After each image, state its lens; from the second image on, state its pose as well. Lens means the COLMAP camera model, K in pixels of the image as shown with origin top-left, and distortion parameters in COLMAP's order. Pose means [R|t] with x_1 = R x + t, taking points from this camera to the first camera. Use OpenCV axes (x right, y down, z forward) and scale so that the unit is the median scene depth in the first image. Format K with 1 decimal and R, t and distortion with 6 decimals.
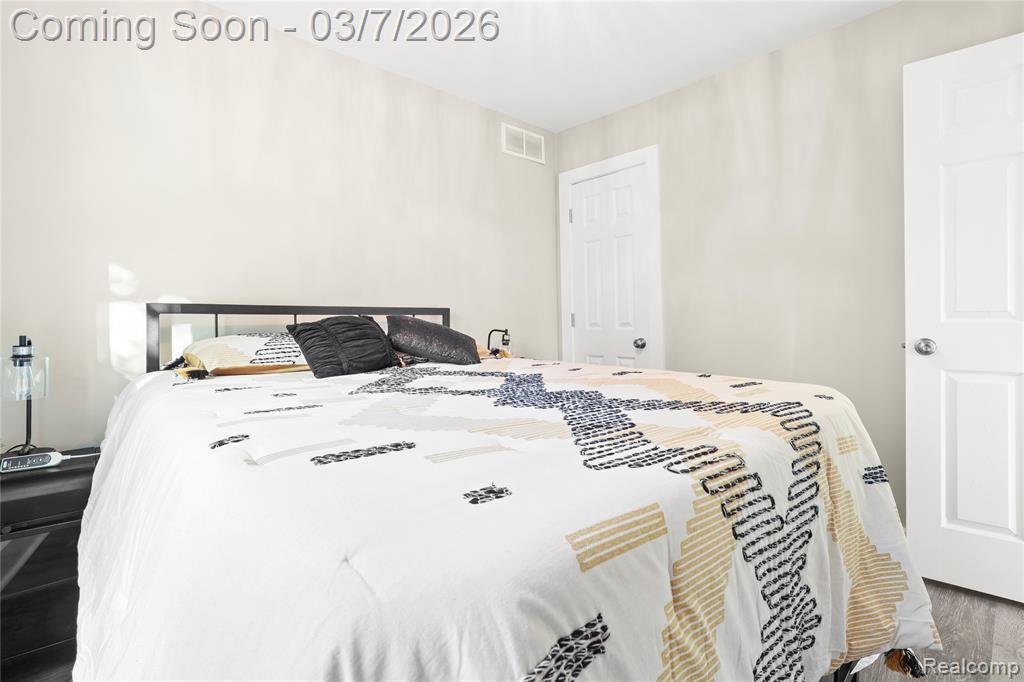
lens RADIAL K [[474.2, 0, 517.5], [0, 474.2, 326.8], [0, 0, 1]] dist [-0.015249, 0.000706]
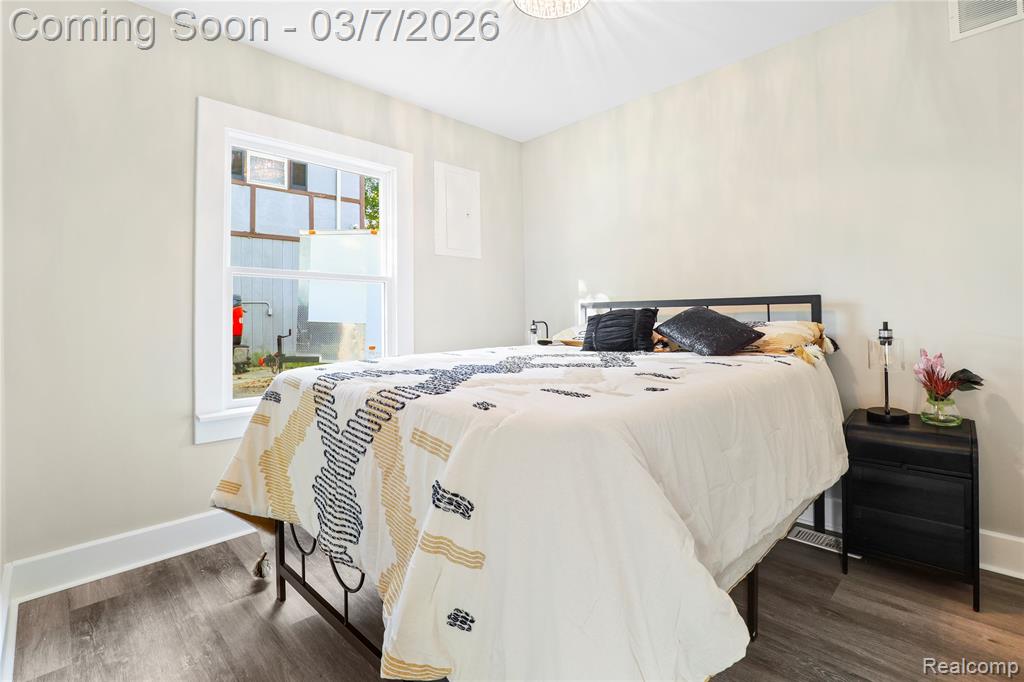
lens RADIAL K [[474.2, 0, 517.5], [0, 474.2, 326.8], [0, 0, 1]] dist [-0.015249, 0.000706]
pose [[0.035097, 0.028397, -0.998980, 0.658994], [0.003313, 0.999587, 0.028531, -0.009283], [0.999378, -0.004311, 0.034989, 0.447423]]
